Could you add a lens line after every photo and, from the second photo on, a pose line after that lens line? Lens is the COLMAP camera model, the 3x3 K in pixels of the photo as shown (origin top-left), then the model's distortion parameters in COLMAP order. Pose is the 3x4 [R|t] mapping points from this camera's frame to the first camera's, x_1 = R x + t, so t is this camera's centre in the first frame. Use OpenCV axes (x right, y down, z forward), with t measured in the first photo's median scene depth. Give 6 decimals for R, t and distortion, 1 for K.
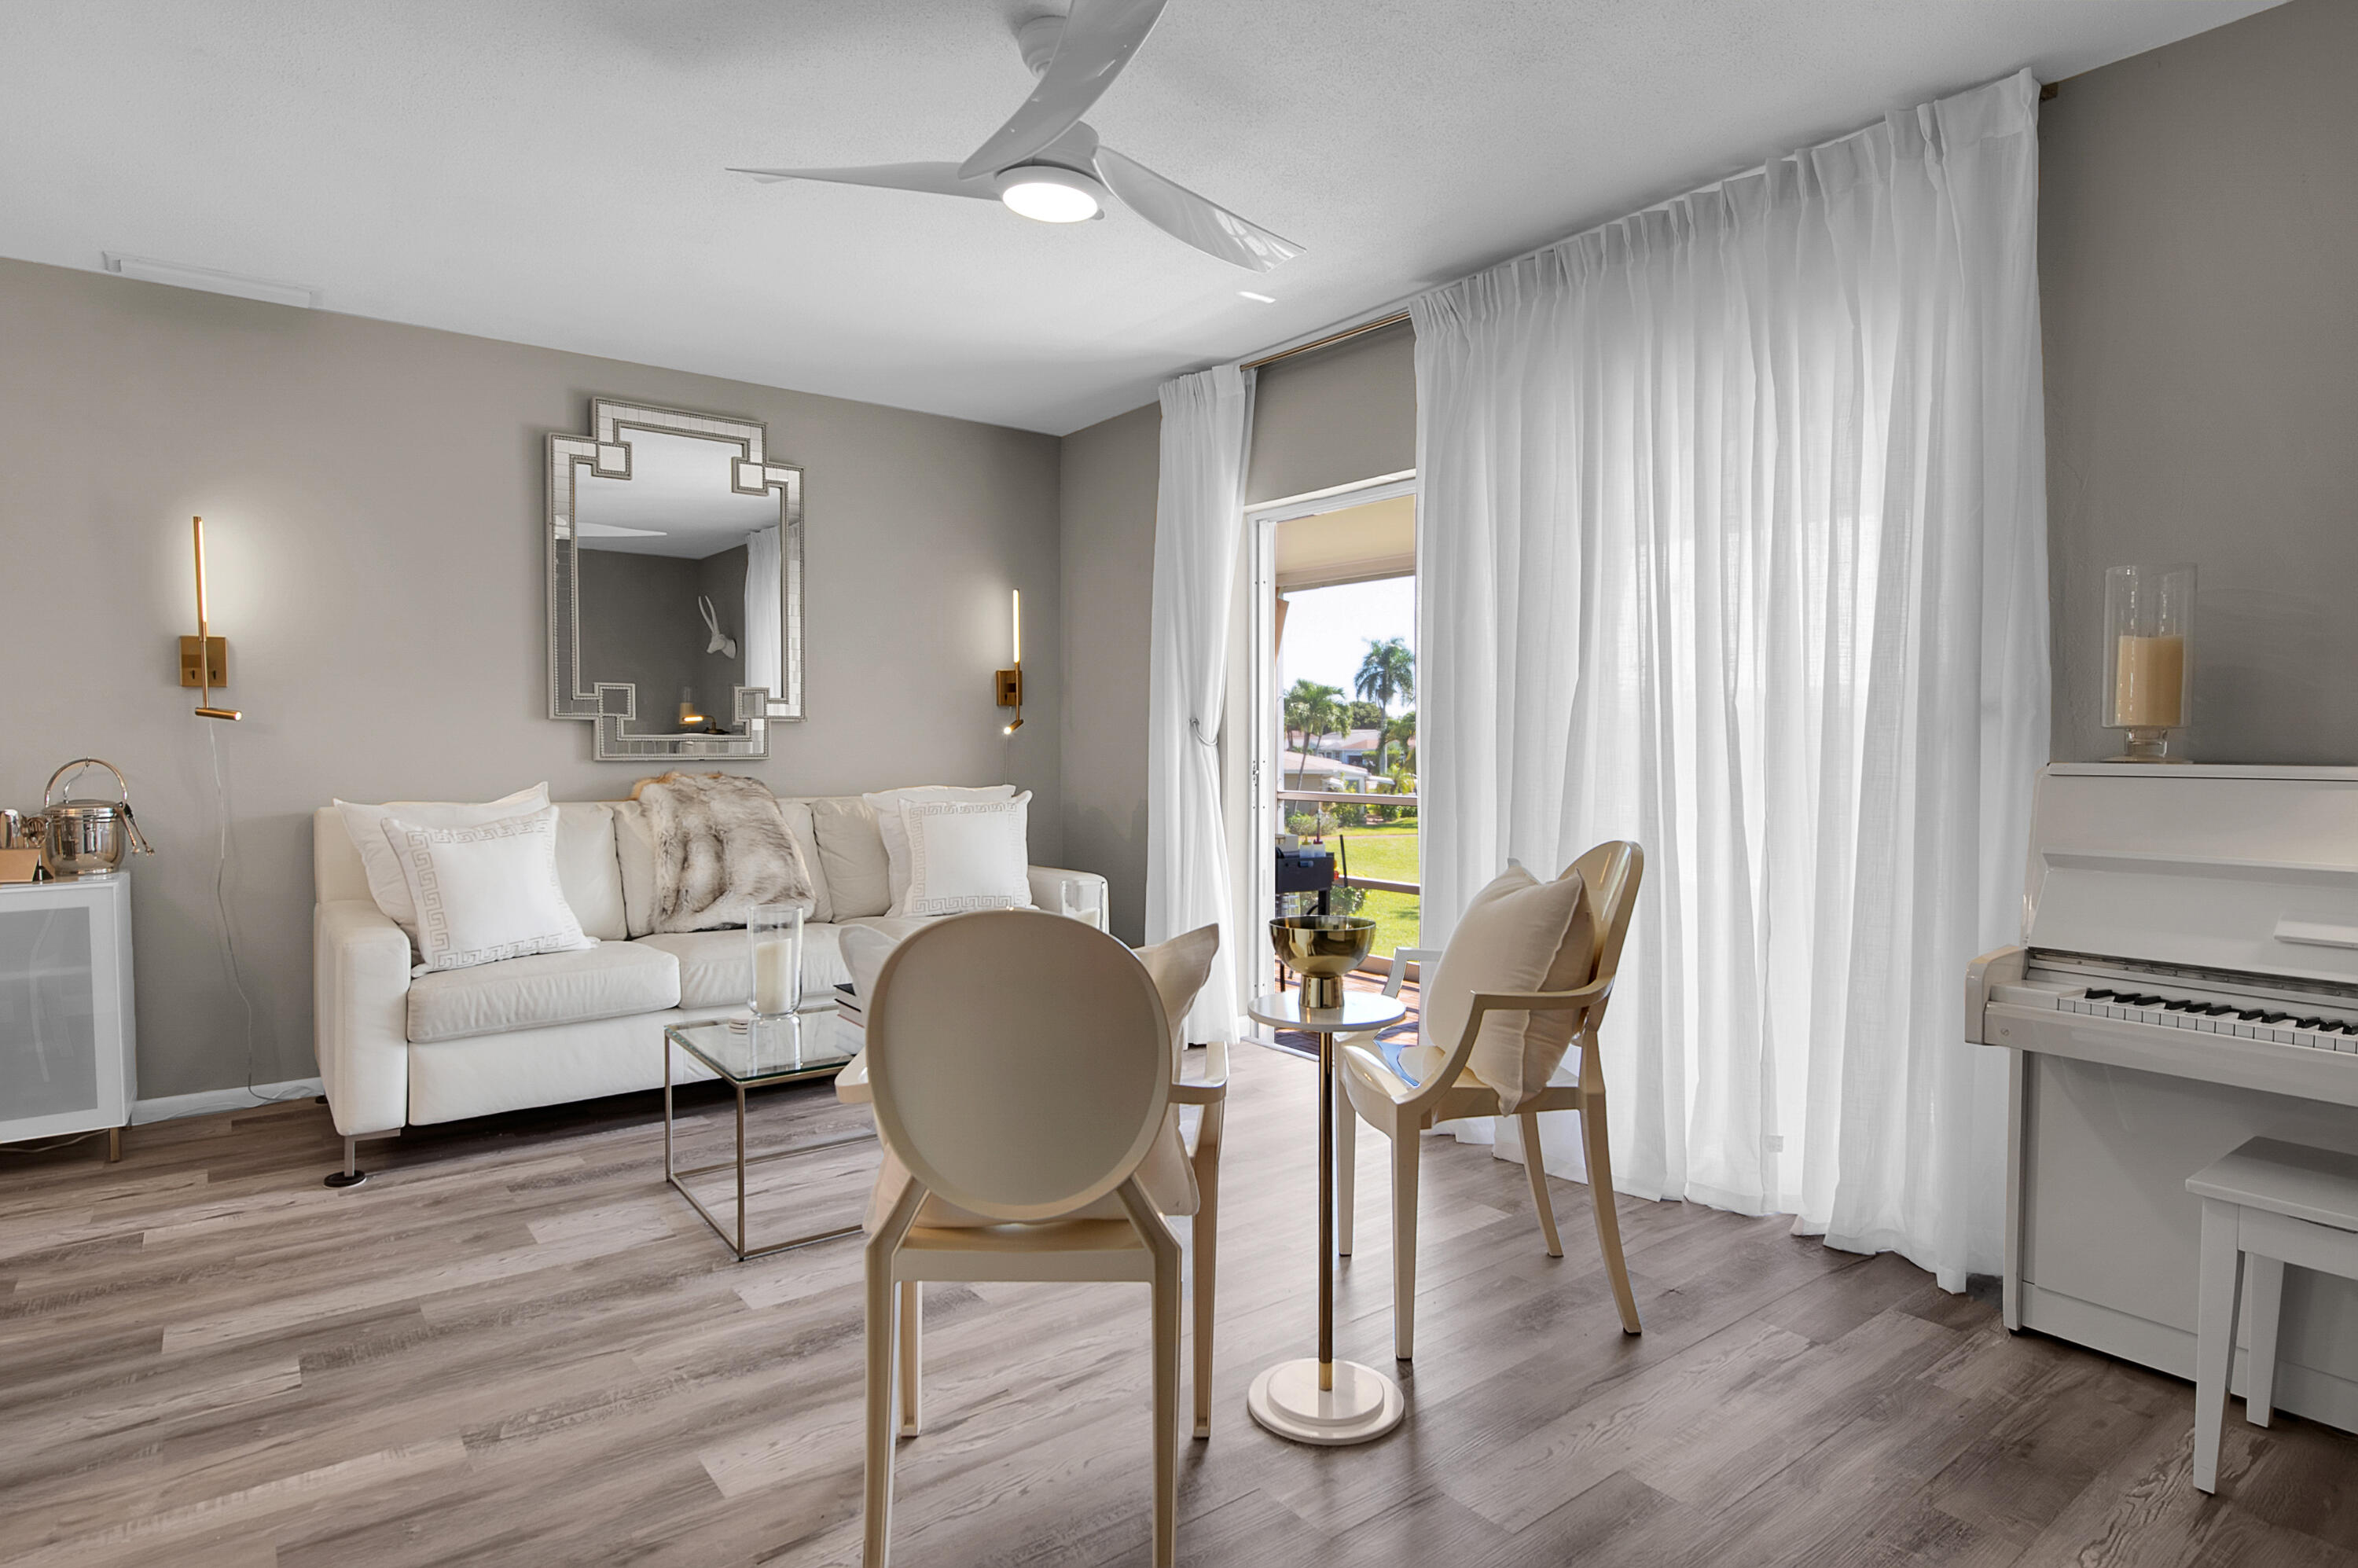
lens RADIAL K [[1283.9, 0, 1171.3], [0, 1283.9, 775.1], [0, 0, 1]] dist [0.000128, -0.000257]
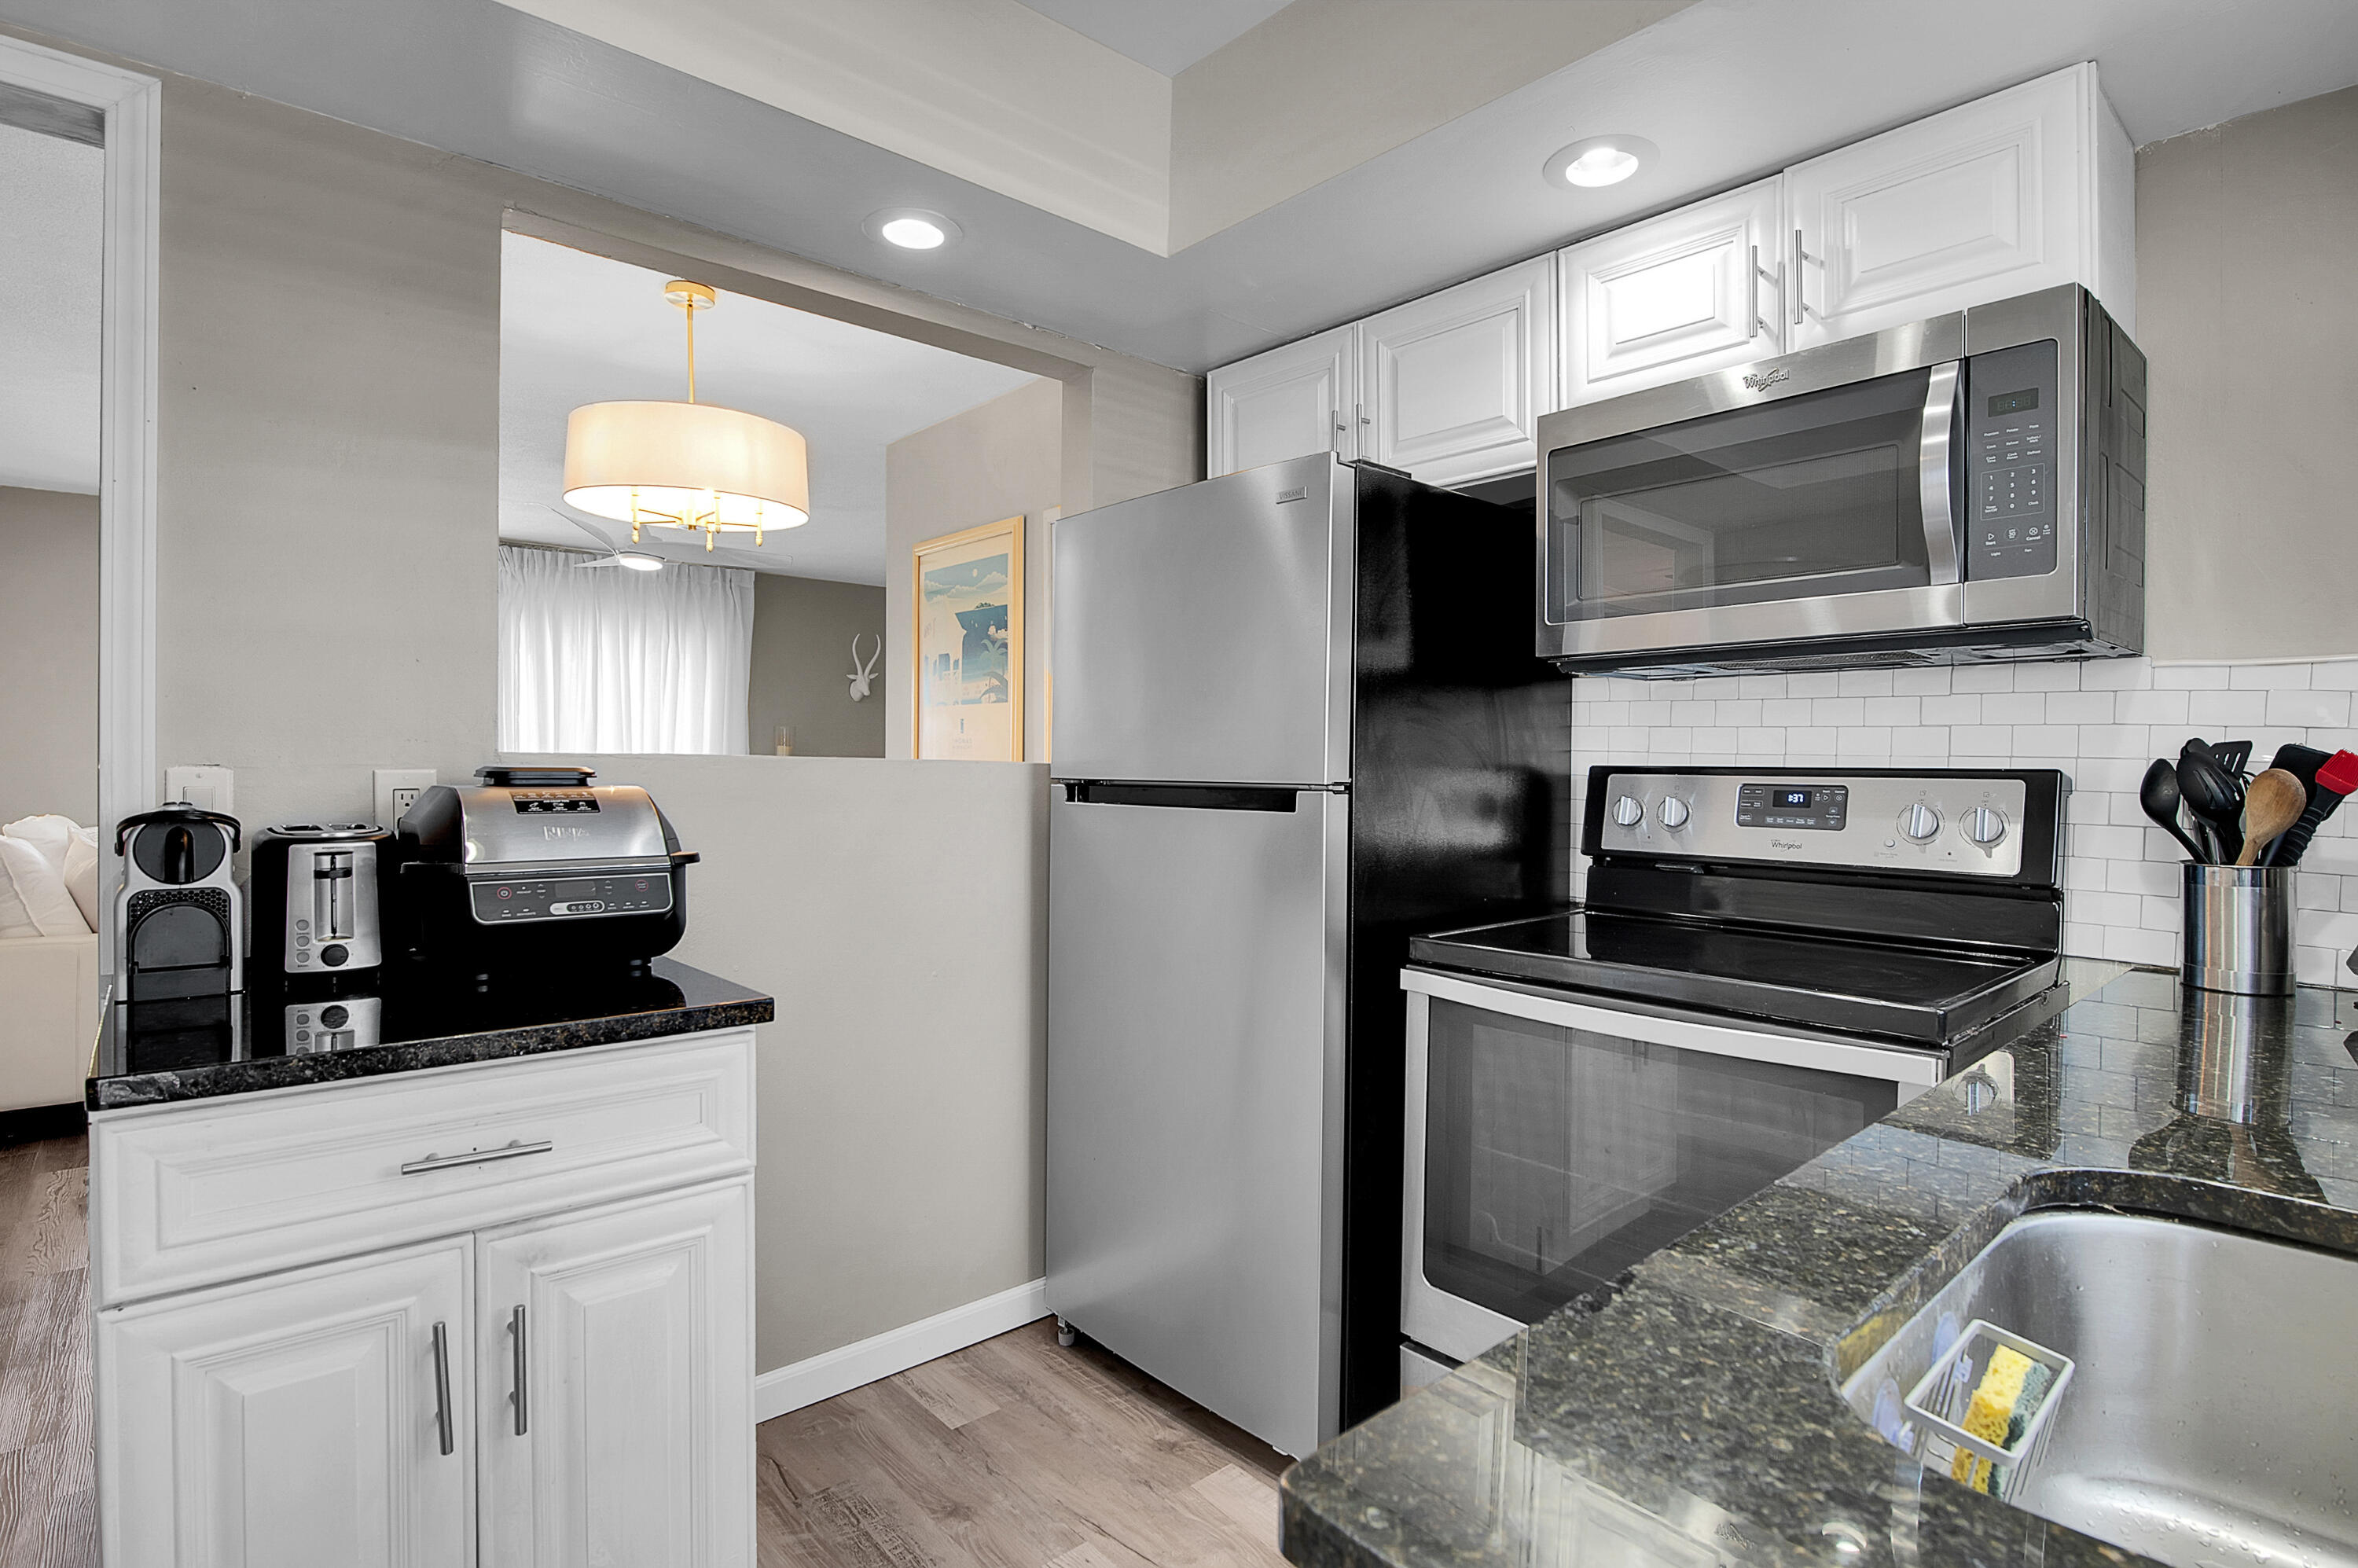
lens RADIAL K [[1146.0, 0, 1196.6], [0, 1146.0, 783.9], [0, 0, 1]] dist [-0.015788, -0.002961]
pose [[-0.076914, -0.014885, 0.996927, -1.333523], [0.017312, 0.999718, 0.016263, -0.017430], [-0.996887, 0.018510, -0.076635, 0.055296]]
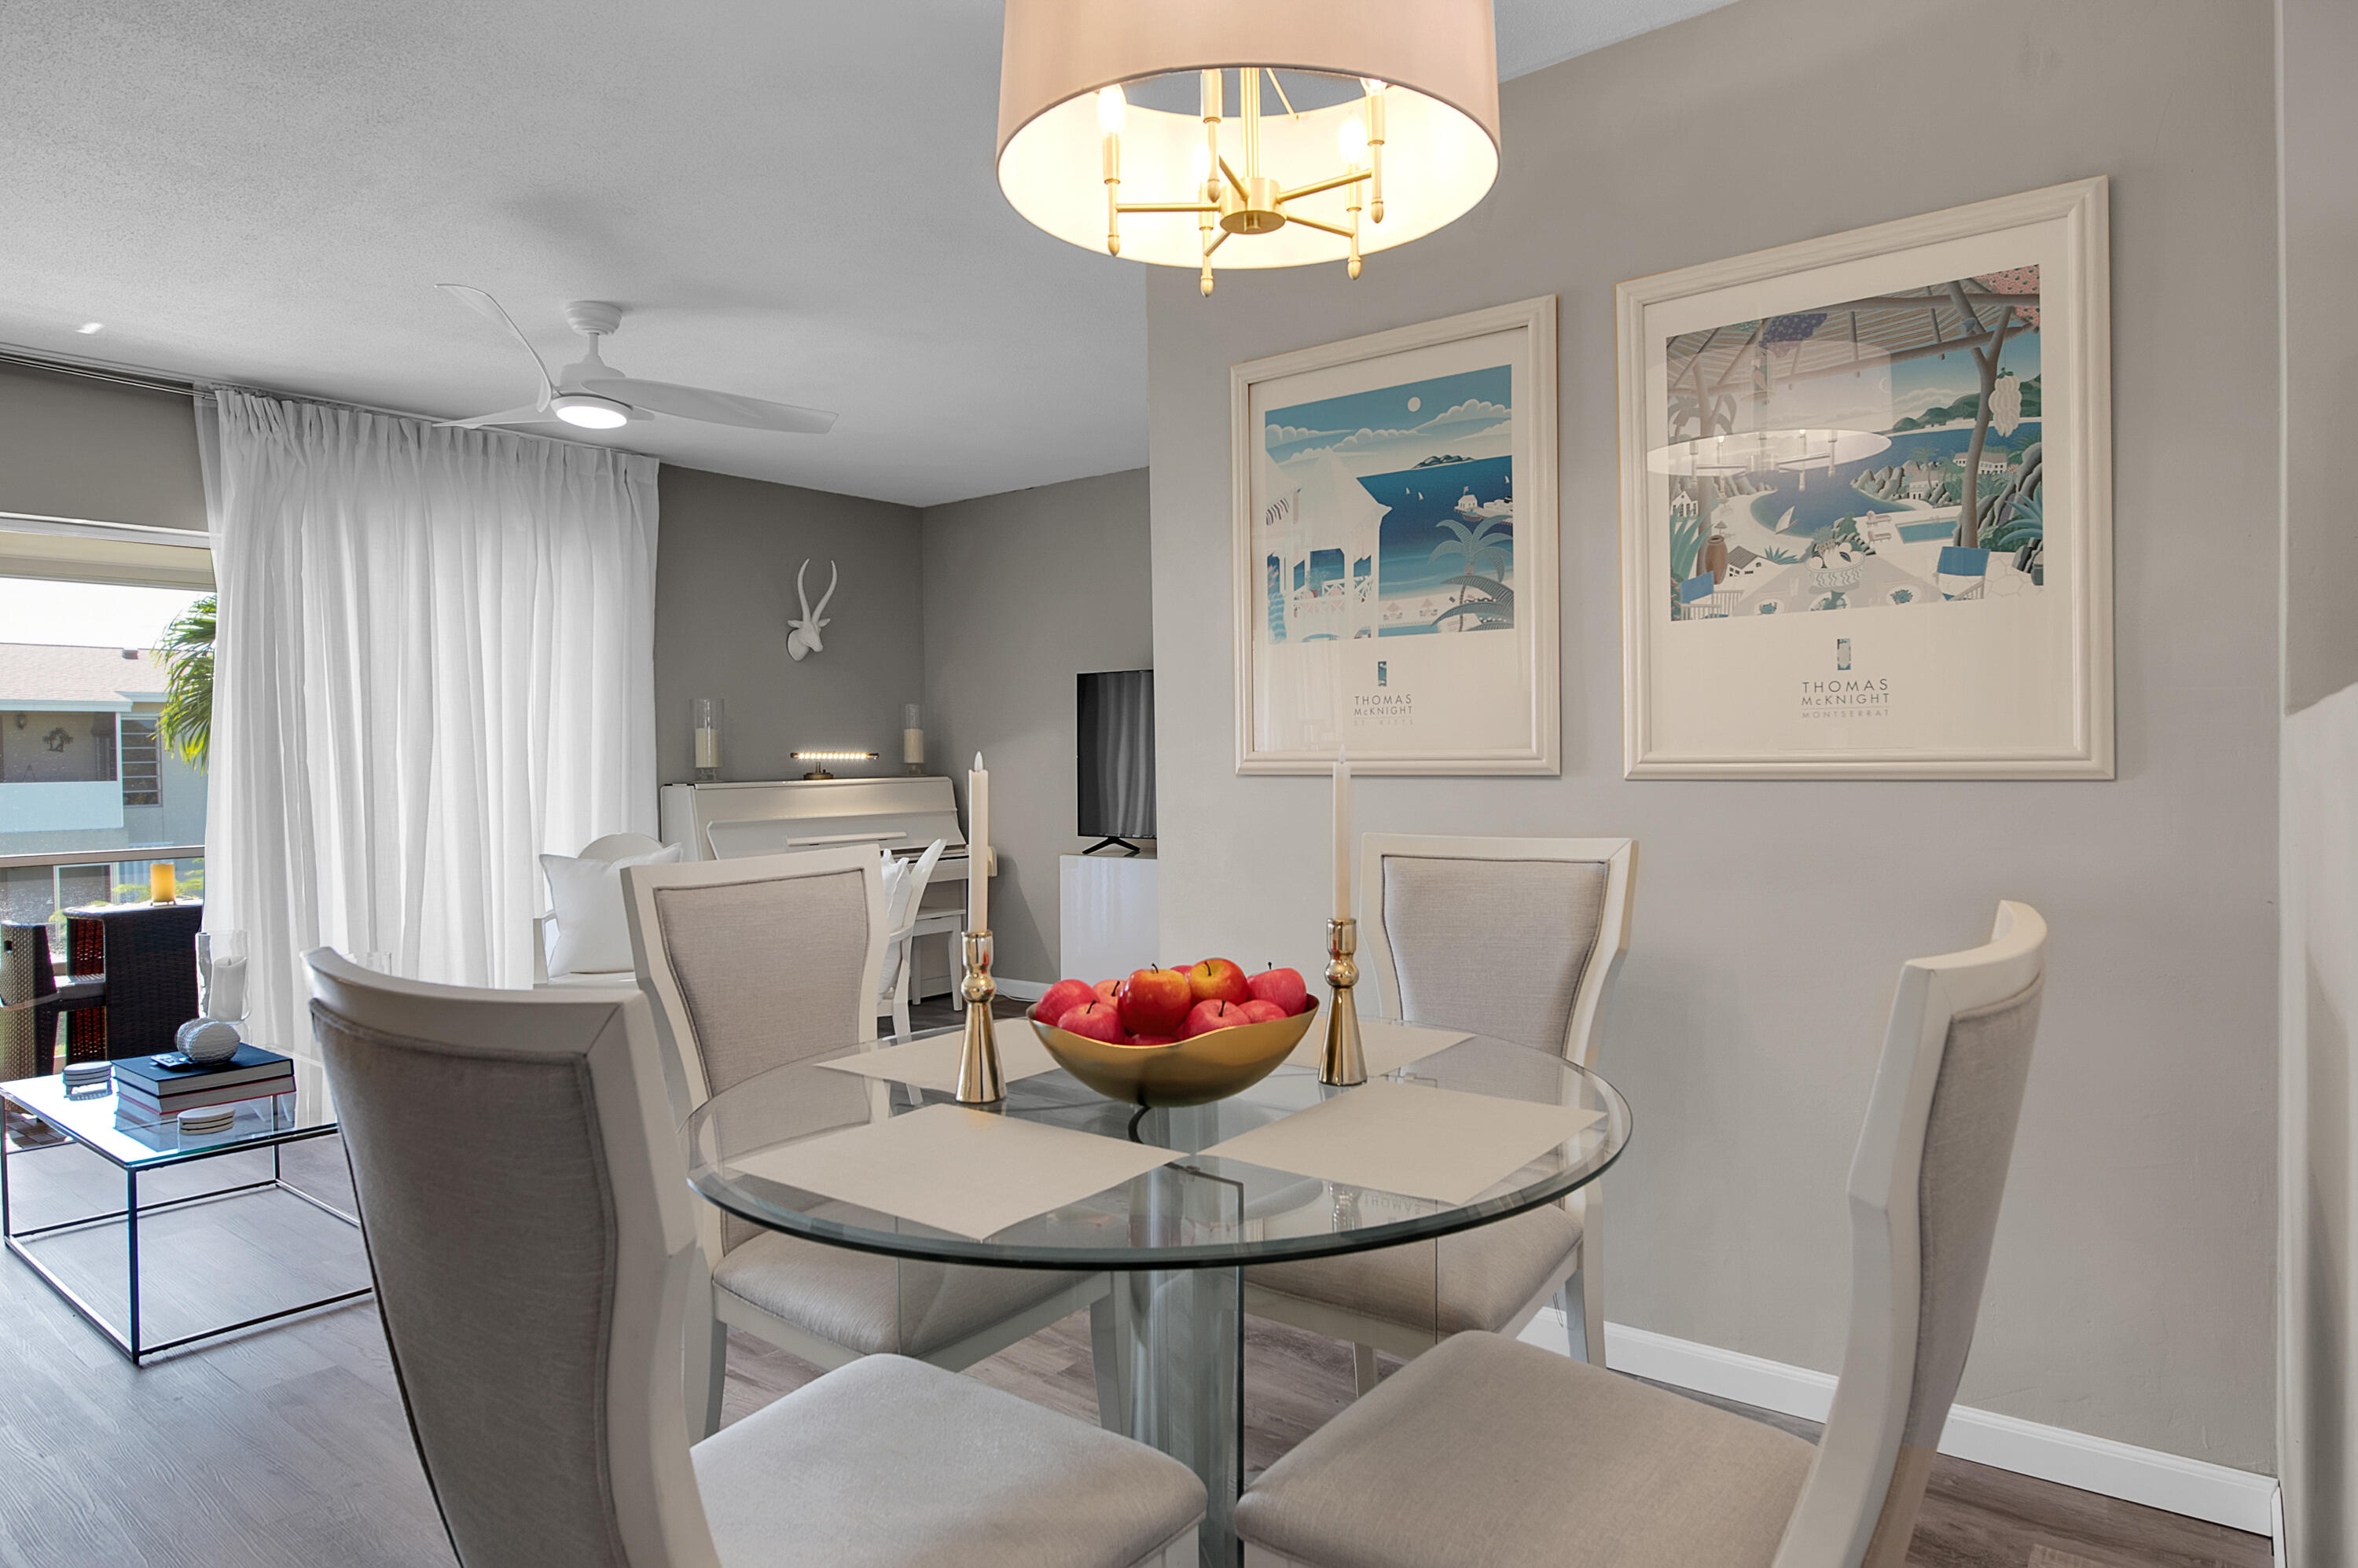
lens RADIAL K [[1363.8, 0, 1215.0], [0, 1363.8, 775.9], [0, 0, 1]] dist [-0.008067, -0.004227]
pose [[-0.258450, -0.012876, 0.965939, -0.994885], [0.039893, 0.998916, 0.023990, -0.023451], [-0.965201, 0.044735, -0.257656, 0.403481]]
